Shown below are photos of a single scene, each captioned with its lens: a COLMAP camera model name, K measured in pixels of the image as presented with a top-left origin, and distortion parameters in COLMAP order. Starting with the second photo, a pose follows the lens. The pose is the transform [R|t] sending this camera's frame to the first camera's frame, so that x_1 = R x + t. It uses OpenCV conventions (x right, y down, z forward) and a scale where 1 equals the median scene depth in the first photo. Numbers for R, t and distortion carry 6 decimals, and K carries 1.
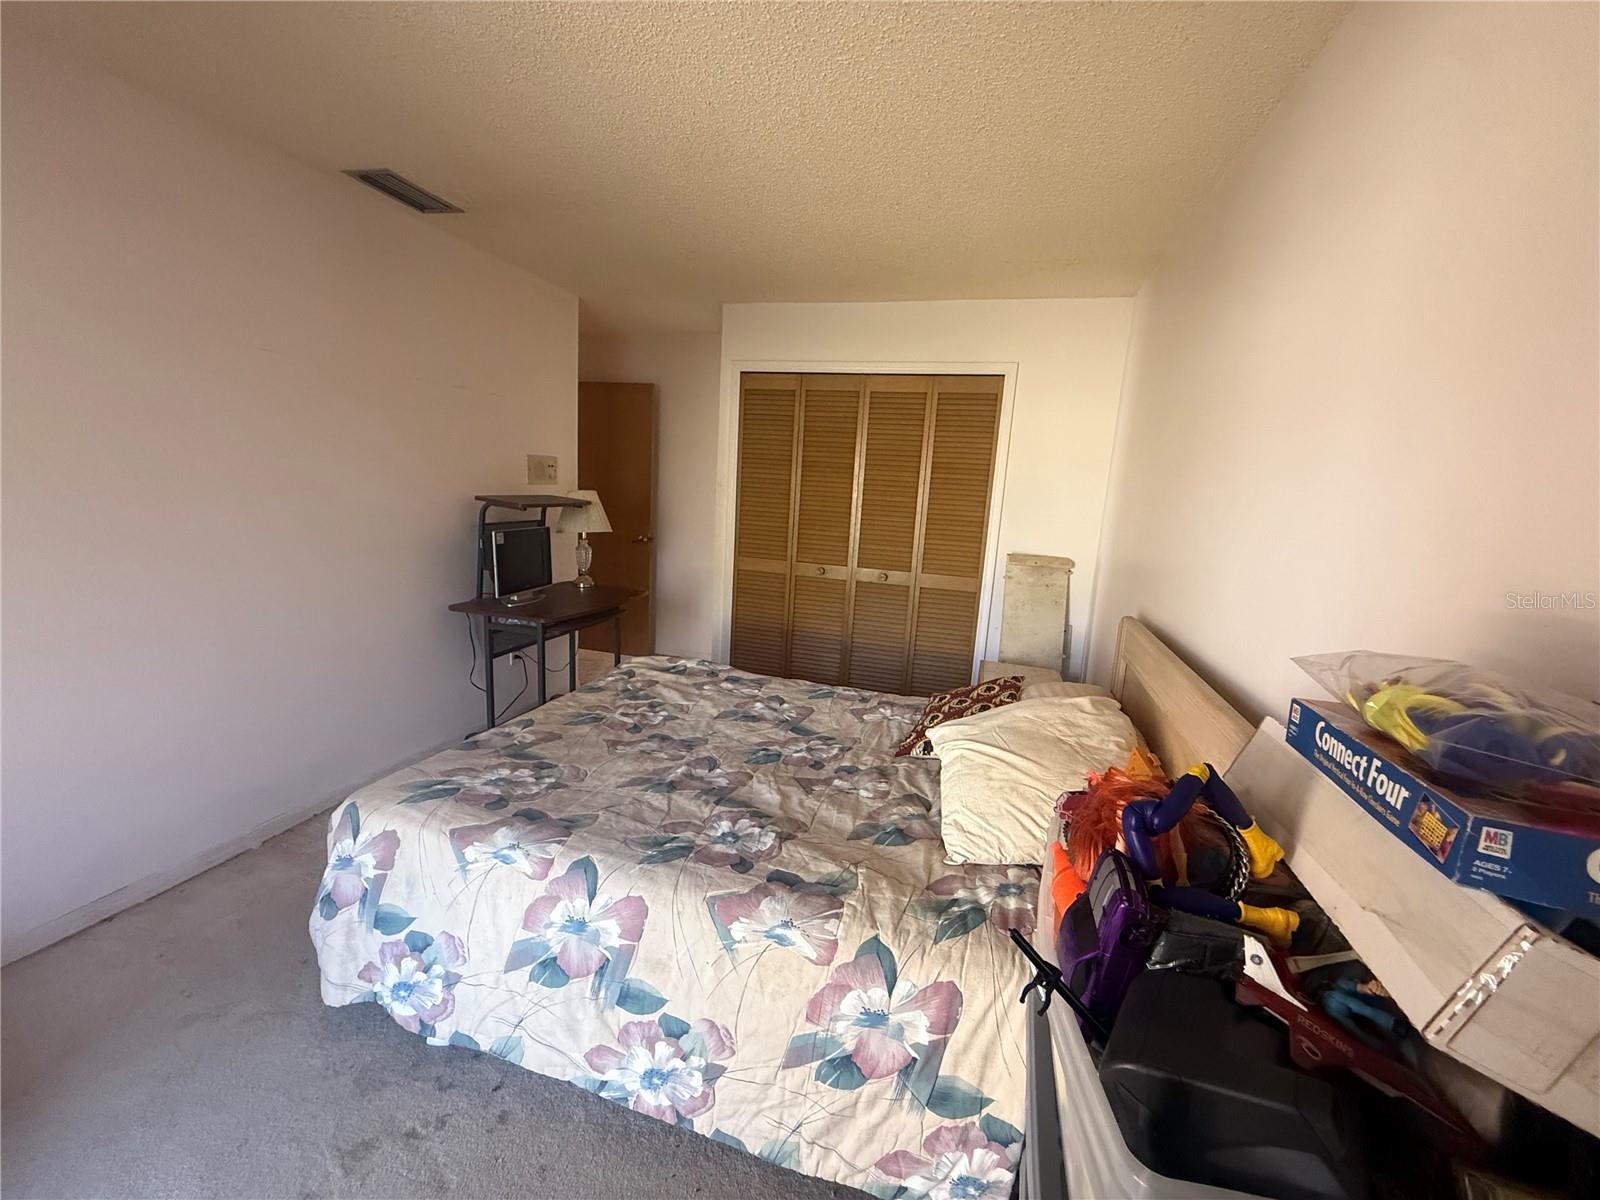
lens RADIAL K [[639.8, 0, 800.0], [0, 639.8, 600.0], [0, 0, 1]] dist [0.000777, 0.000169]
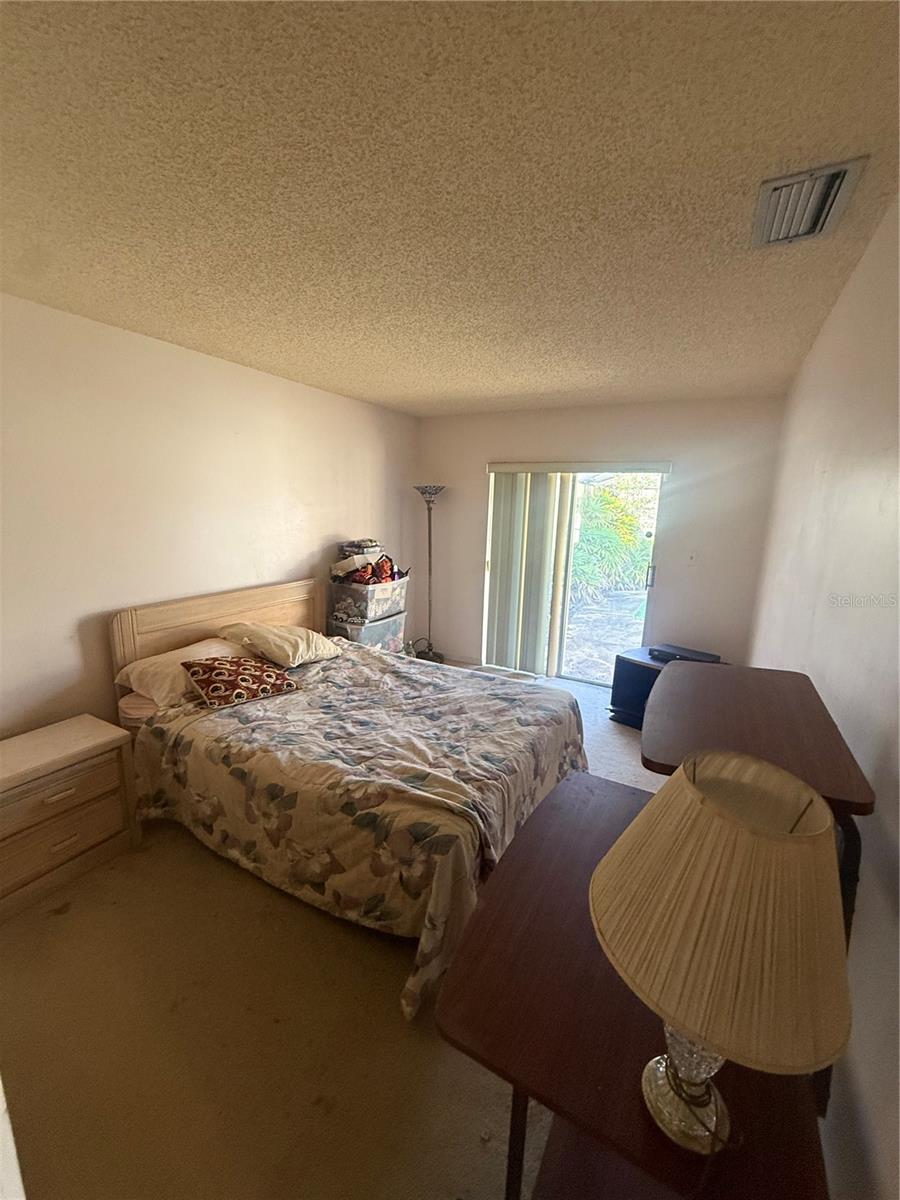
lens RADIAL K [[479.8, 0, 450.0], [0, 479.8, 600.0], [0, 0, 1]] dist [0.000777, 0.000169]
pose [[-0.972321, -0.126247, 0.196607, -0.508807], [-0.041398, 0.921229, 0.386813, -0.545201], [-0.229954, 0.367967, -0.900956, 2.182937]]
